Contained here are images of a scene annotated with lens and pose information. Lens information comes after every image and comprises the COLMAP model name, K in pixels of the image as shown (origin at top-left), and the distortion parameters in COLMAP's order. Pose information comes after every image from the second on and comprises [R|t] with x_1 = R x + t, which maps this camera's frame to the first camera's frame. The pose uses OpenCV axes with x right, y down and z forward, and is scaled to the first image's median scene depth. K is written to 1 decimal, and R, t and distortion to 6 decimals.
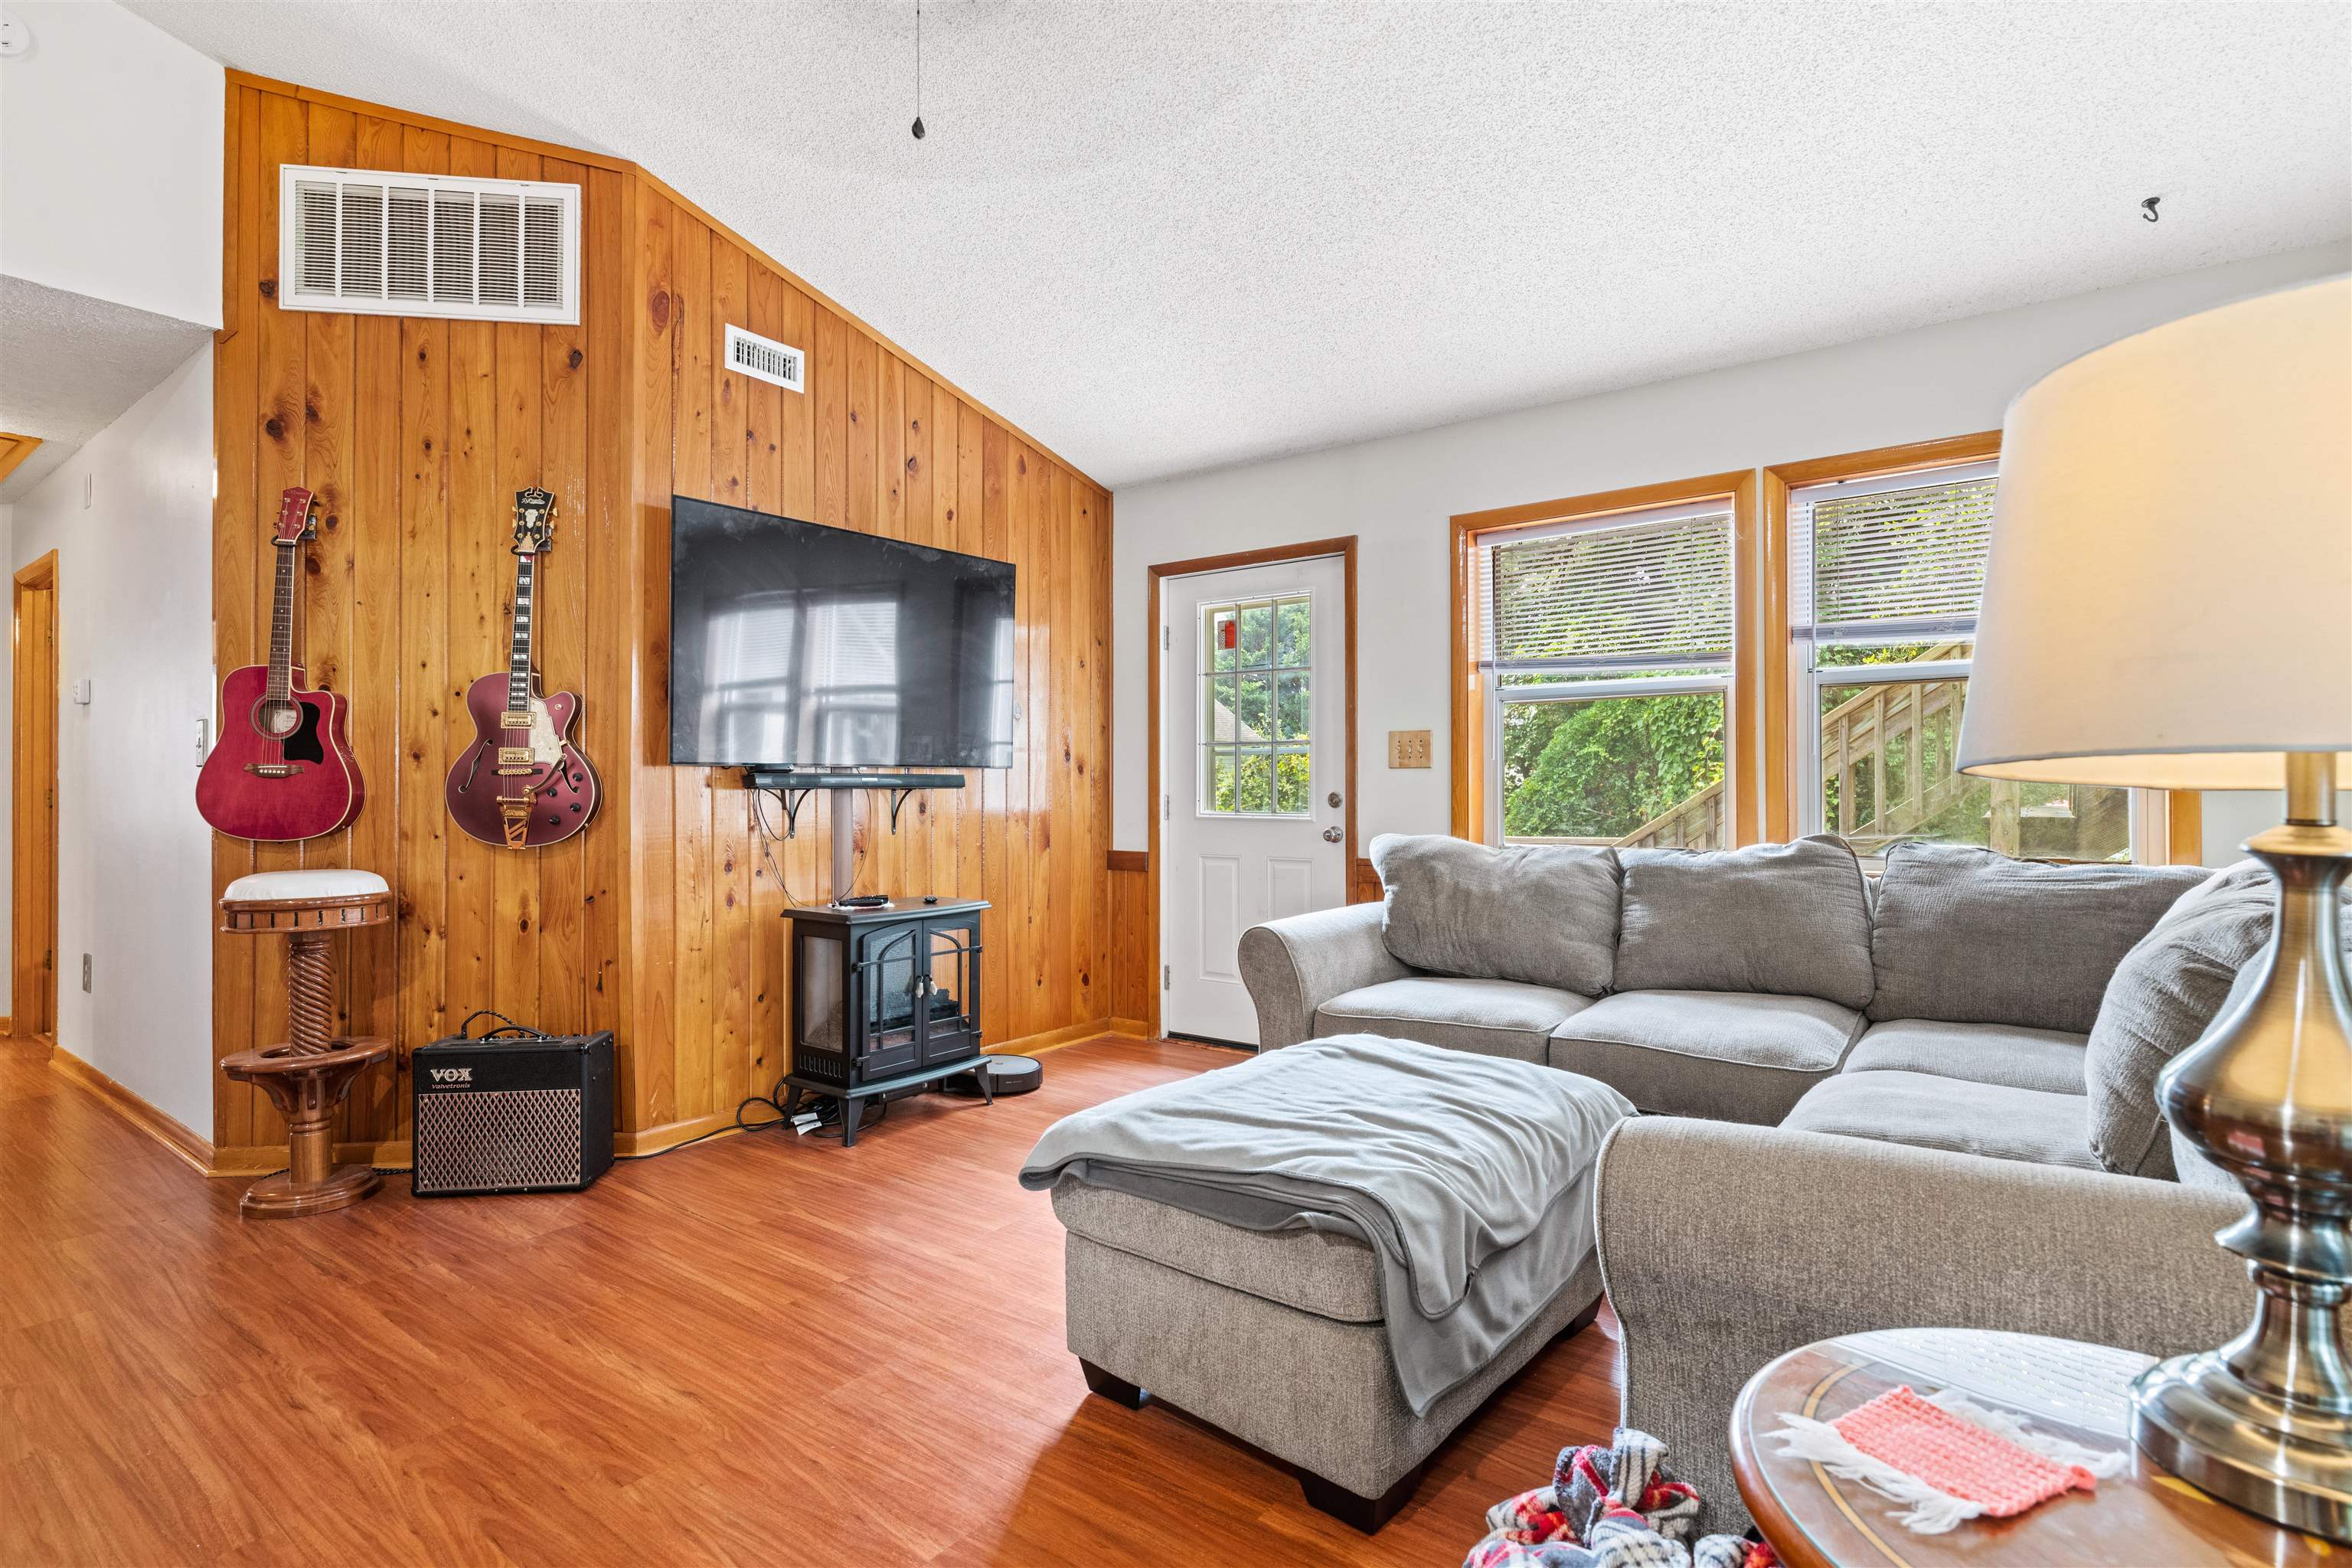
lens RADIAL K [[1151.1, 0, 1176.0], [0, 1151.1, 784.0], [0, 0, 1]] dist [-0.002956, -0.000227]
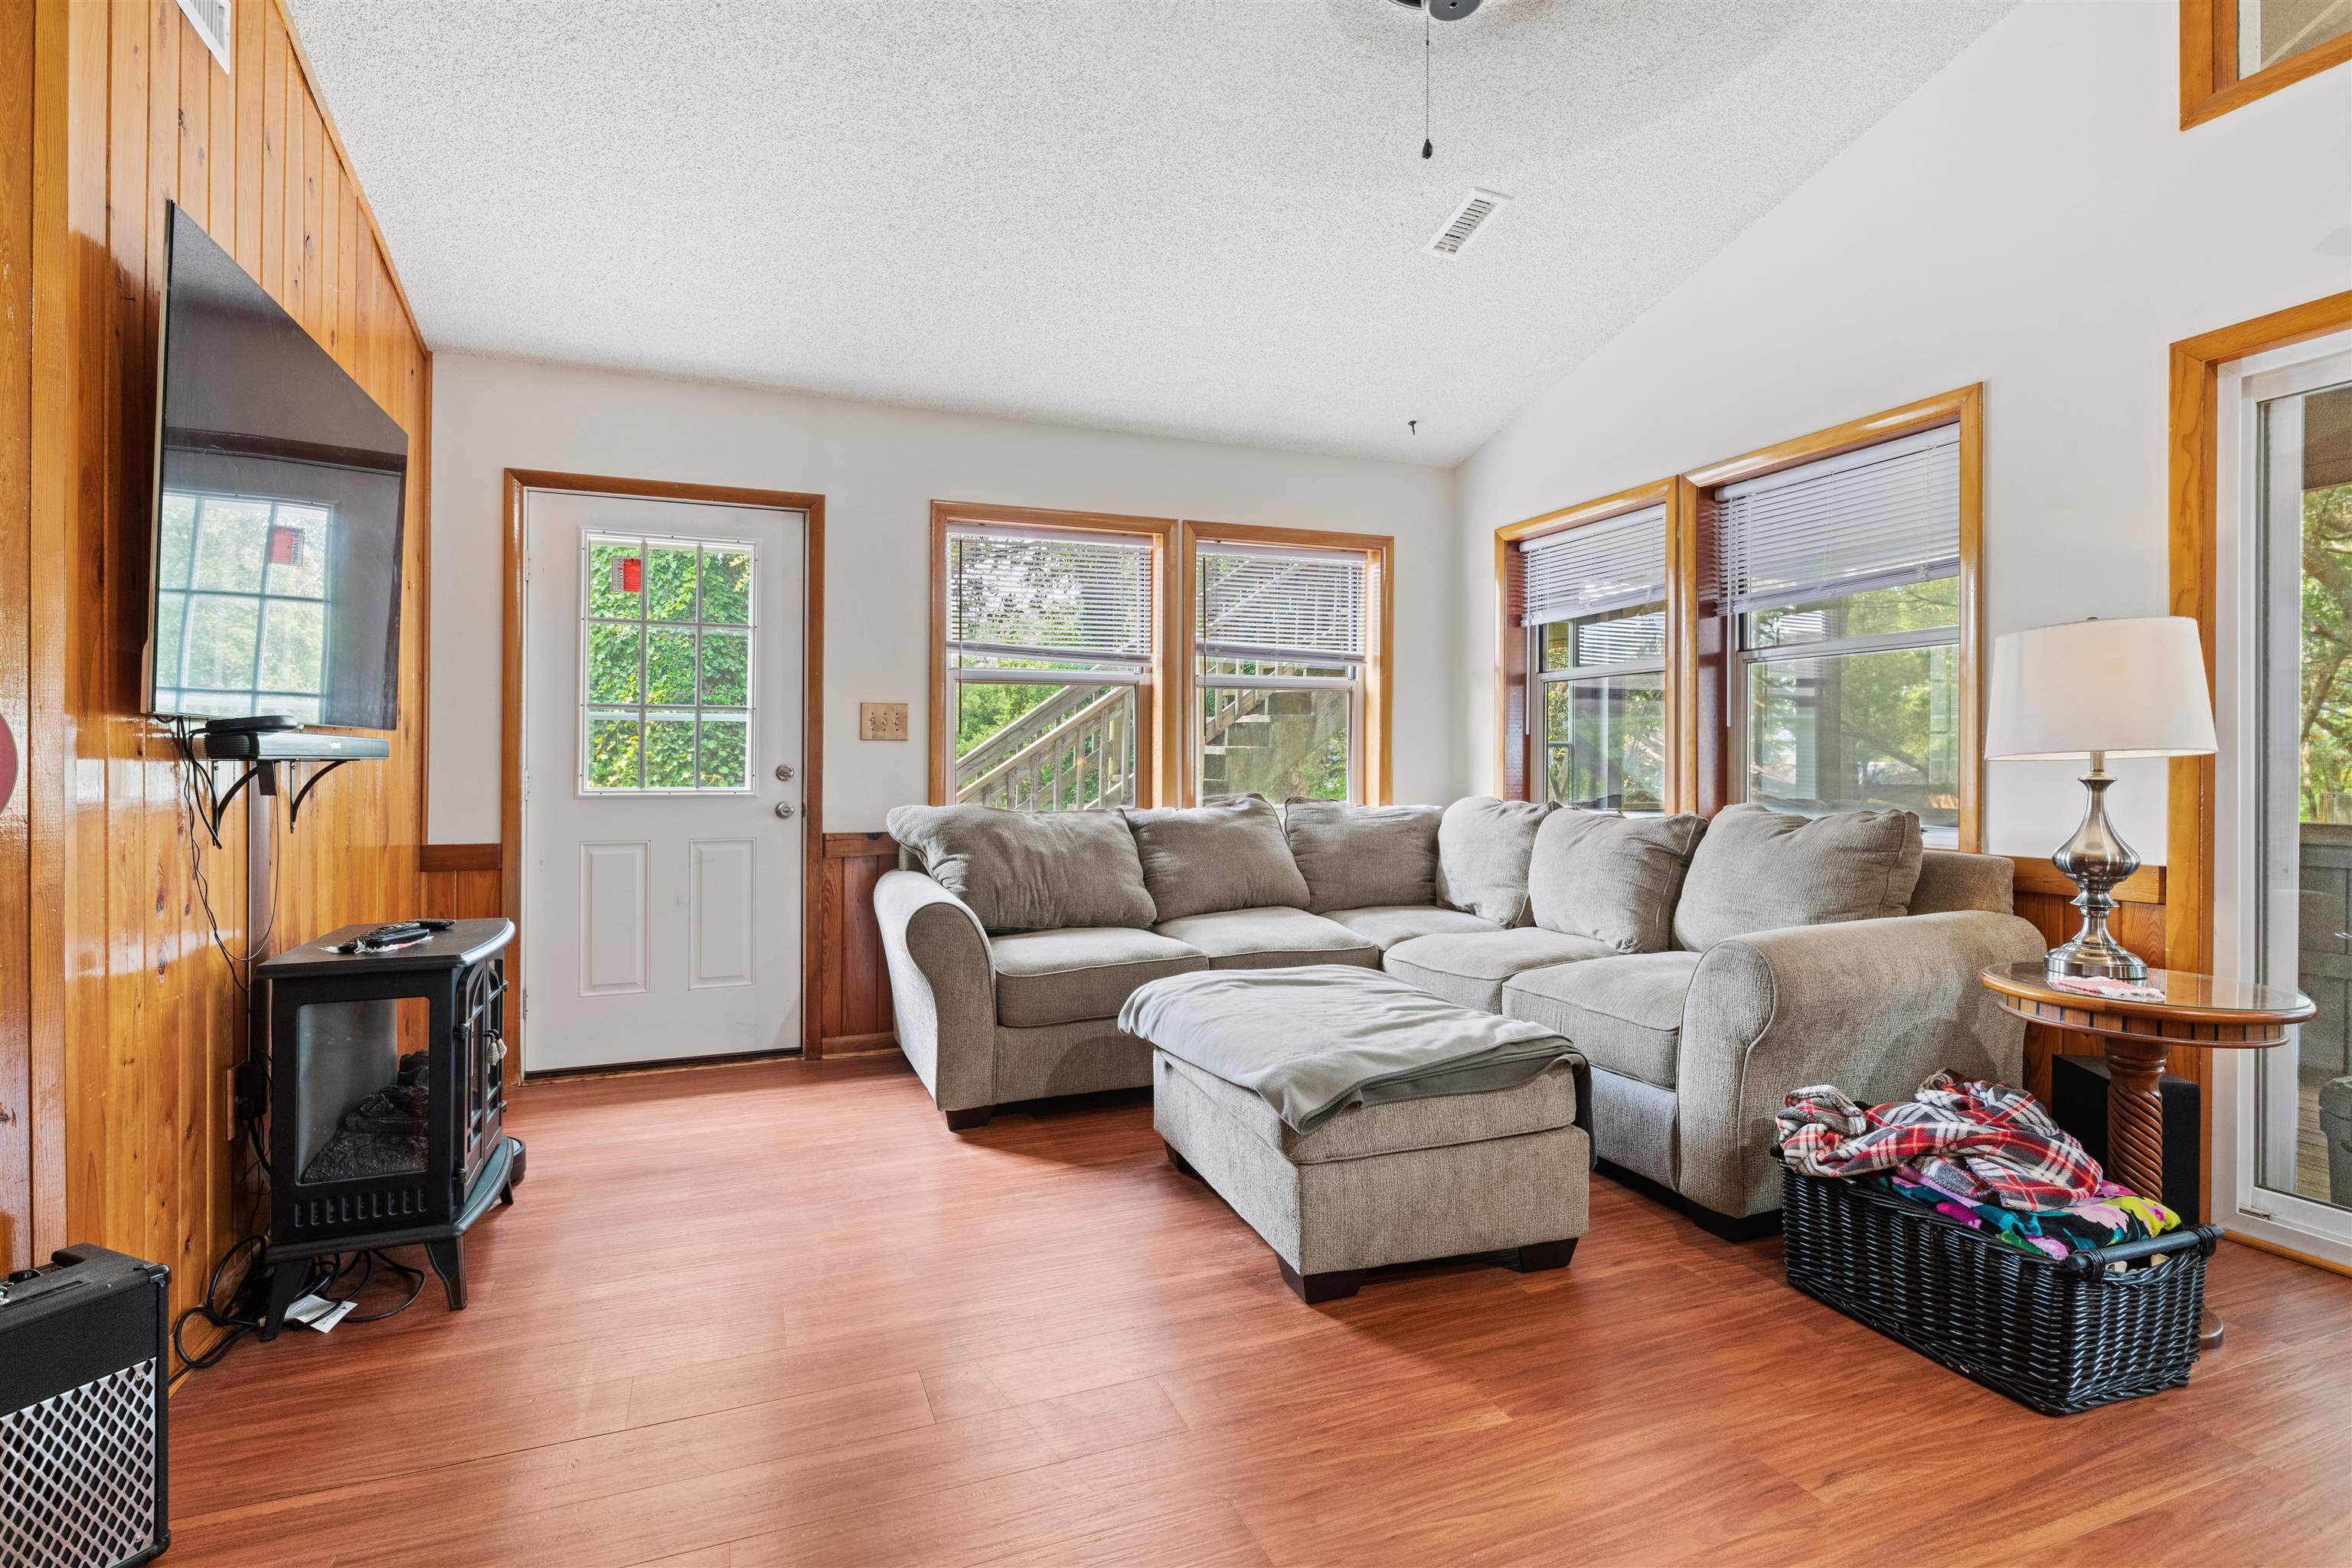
lens RADIAL K [[1133.2, 0, 1176.0], [0, 1133.2, 784.0], [0, 0, 1]] dist [-0.001138, -0.000278]
pose [[0.512772, -0.015264, 0.858389, -0.583085], [-0.003975, 0.999789, 0.020153, 0.003565], [-0.858516, -0.013746, 0.512603, 0.304755]]
